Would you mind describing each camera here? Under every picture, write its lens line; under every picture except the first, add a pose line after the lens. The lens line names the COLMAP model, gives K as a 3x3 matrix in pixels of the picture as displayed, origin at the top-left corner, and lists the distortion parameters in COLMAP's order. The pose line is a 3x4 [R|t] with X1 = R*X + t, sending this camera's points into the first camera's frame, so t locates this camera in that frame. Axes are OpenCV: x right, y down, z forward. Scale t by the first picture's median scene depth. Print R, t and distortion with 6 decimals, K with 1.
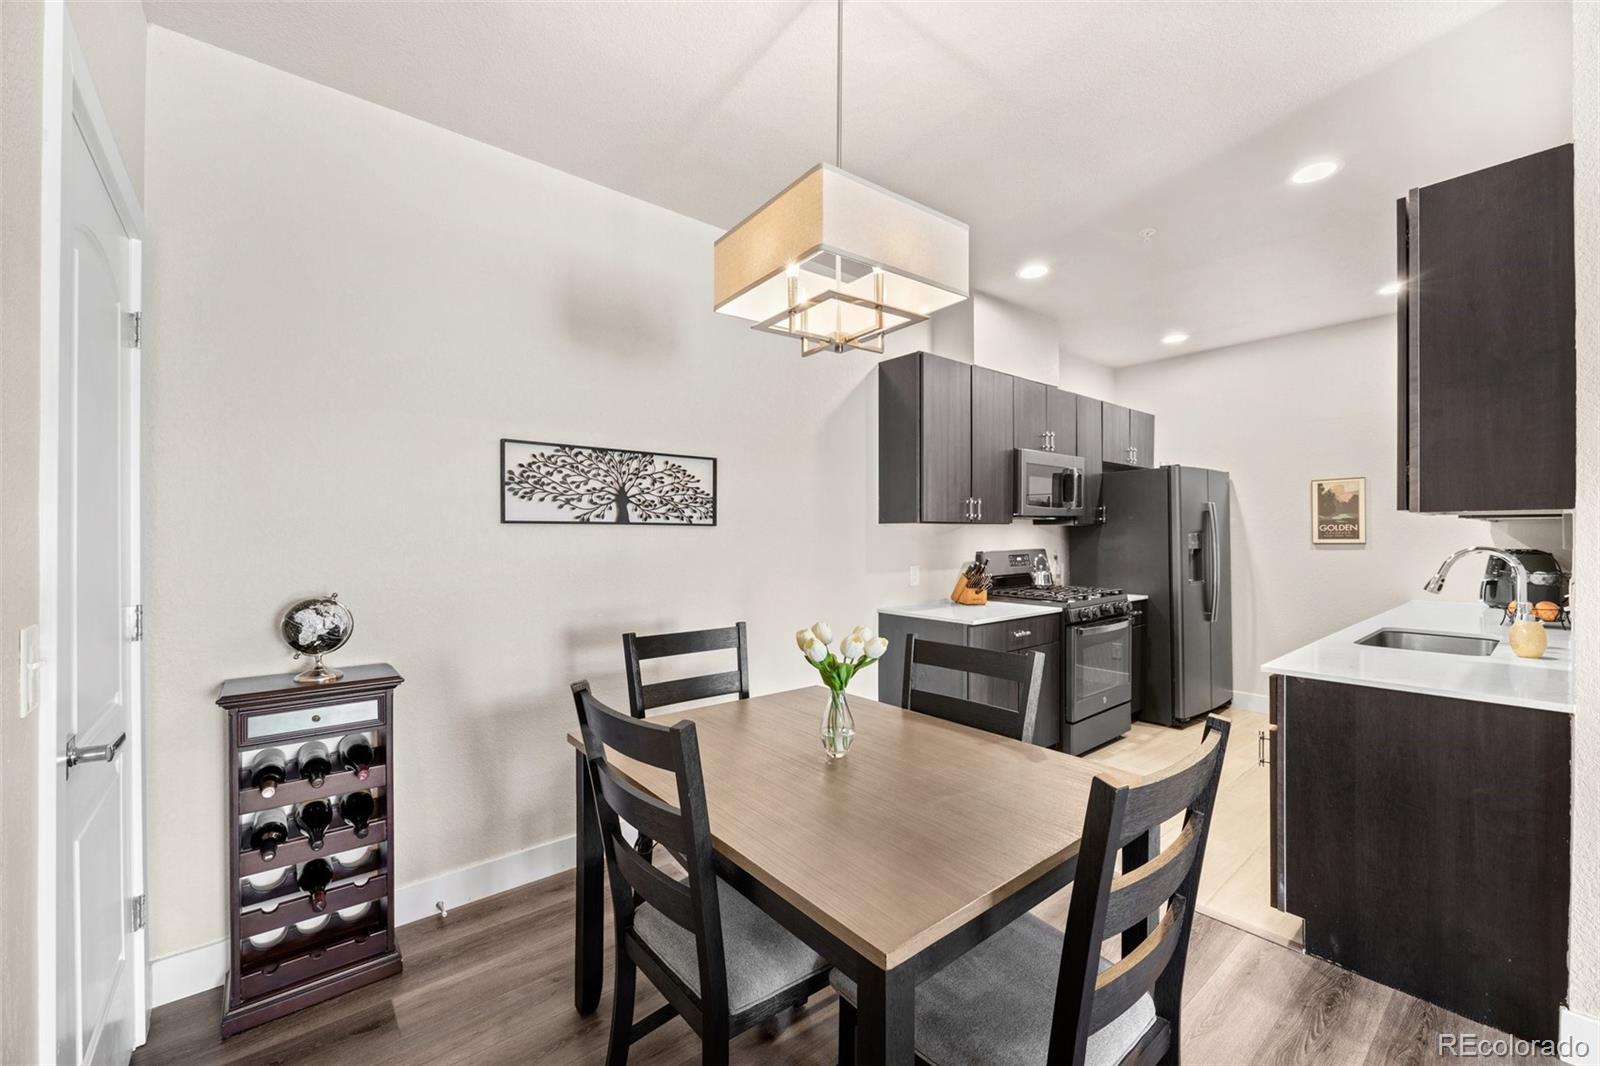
lens RADIAL K [[640.1, 0, 804.3], [0, 640.1, 538.5], [0, 0, 1]] dist [-0.006055, 0.000374]
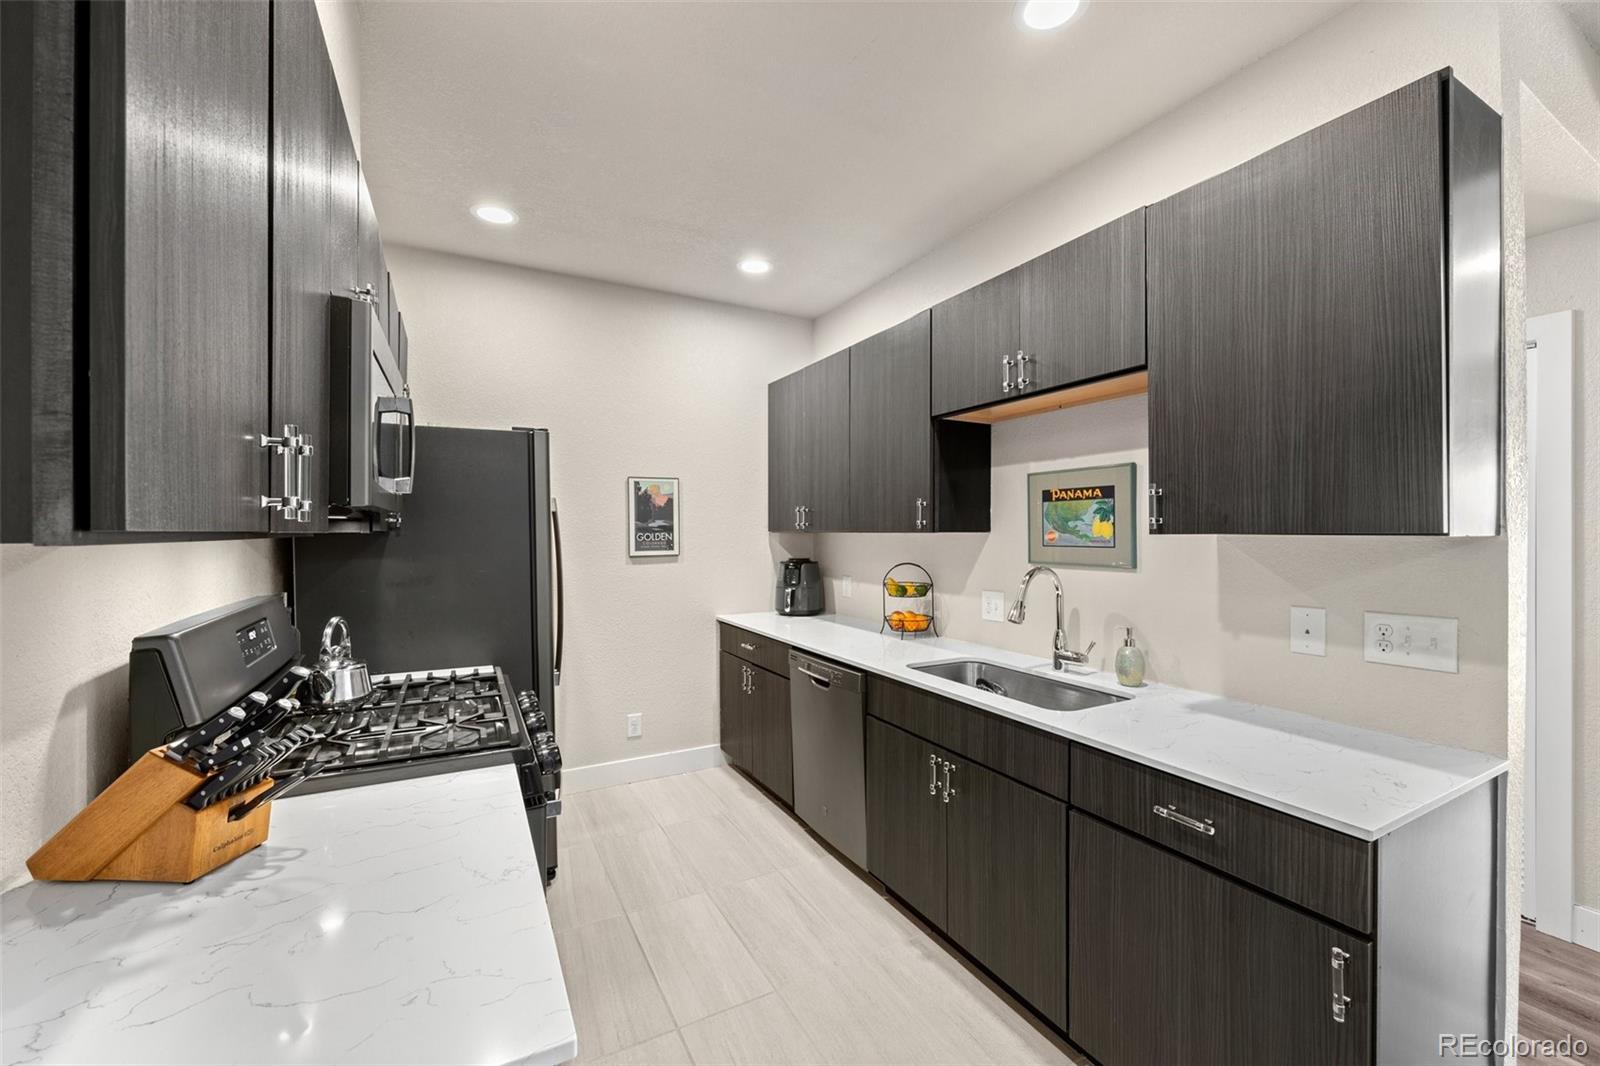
lens RADIAL K [[640.1, 0, 811.7], [0, 640.1, 534.0], [0, 0, 1]] dist [-0.006055, 0.000374]
pose [[0.190364, -0.001051, 0.981713, 0.068272], [0.004439, 0.999990, 0.000210, -0.022017], [-0.981703, 0.004318, 0.190367, 0.709952]]
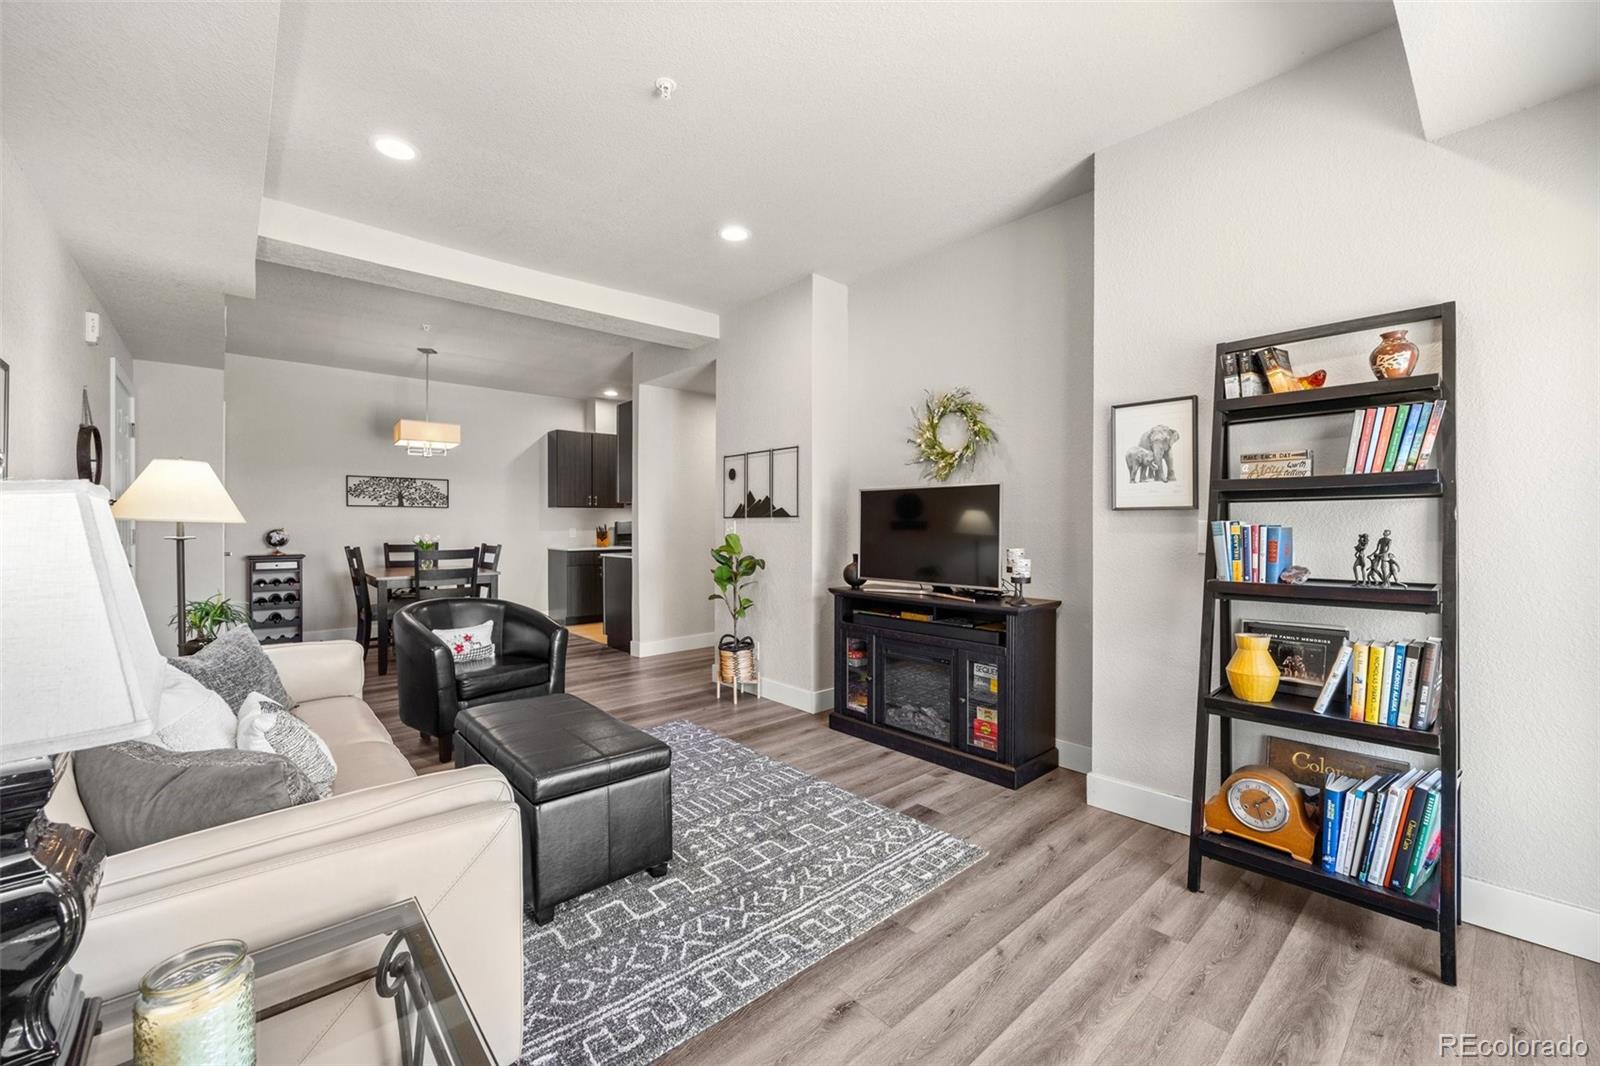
lens RADIAL K [[640.1, 0, 801.8], [0, 640.1, 525.9], [0, 0, 1]] dist [-0.006055, 0.000374]
pose [[0.999412, 0.002241, 0.034201, 0.817951], [-0.002161, 0.999995, -0.002375, 0.037410], [-0.034206, 0.002300, 0.999412, -1.065086]]
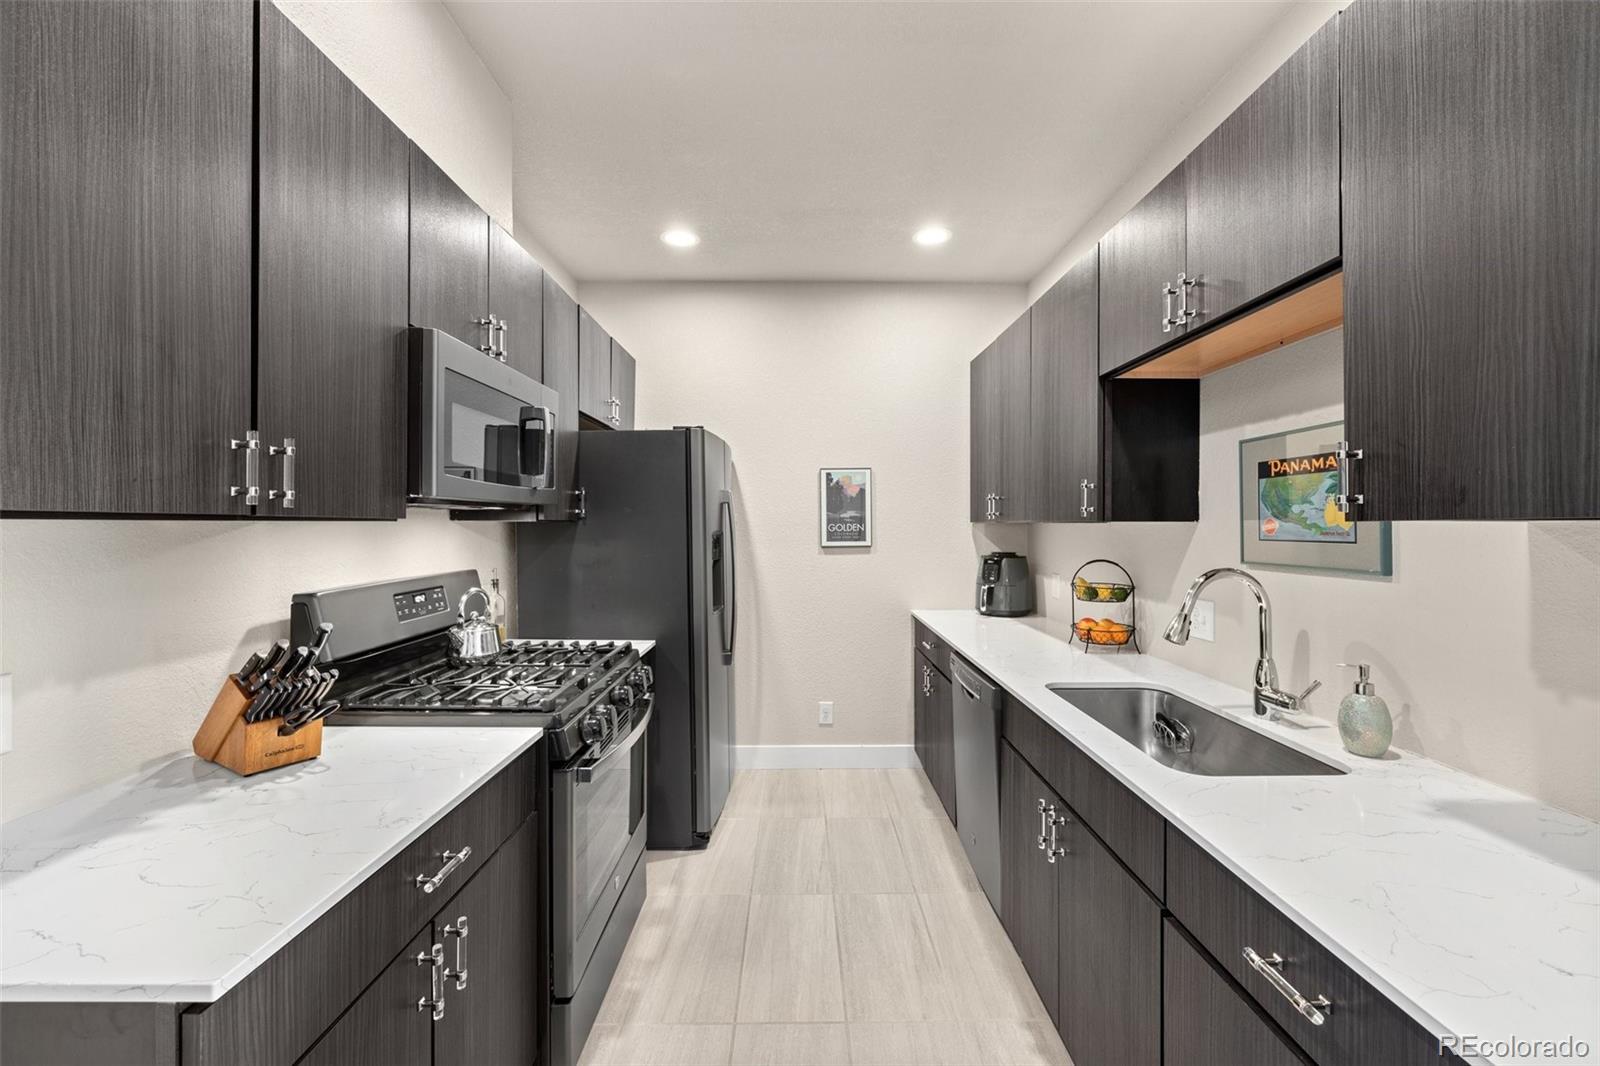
lens RADIAL K [[640.1, 0, 808.3], [0, 640.1, 526.9], [0, 0, 1]] dist [-0.006055, 0.000374]
pose [[0.630908, 0.000904, 0.775857, 0.180074], [0.000890, 0.999998, -0.001889, -0.017762], [-0.775857, 0.001882, 0.630906, 0.569088]]
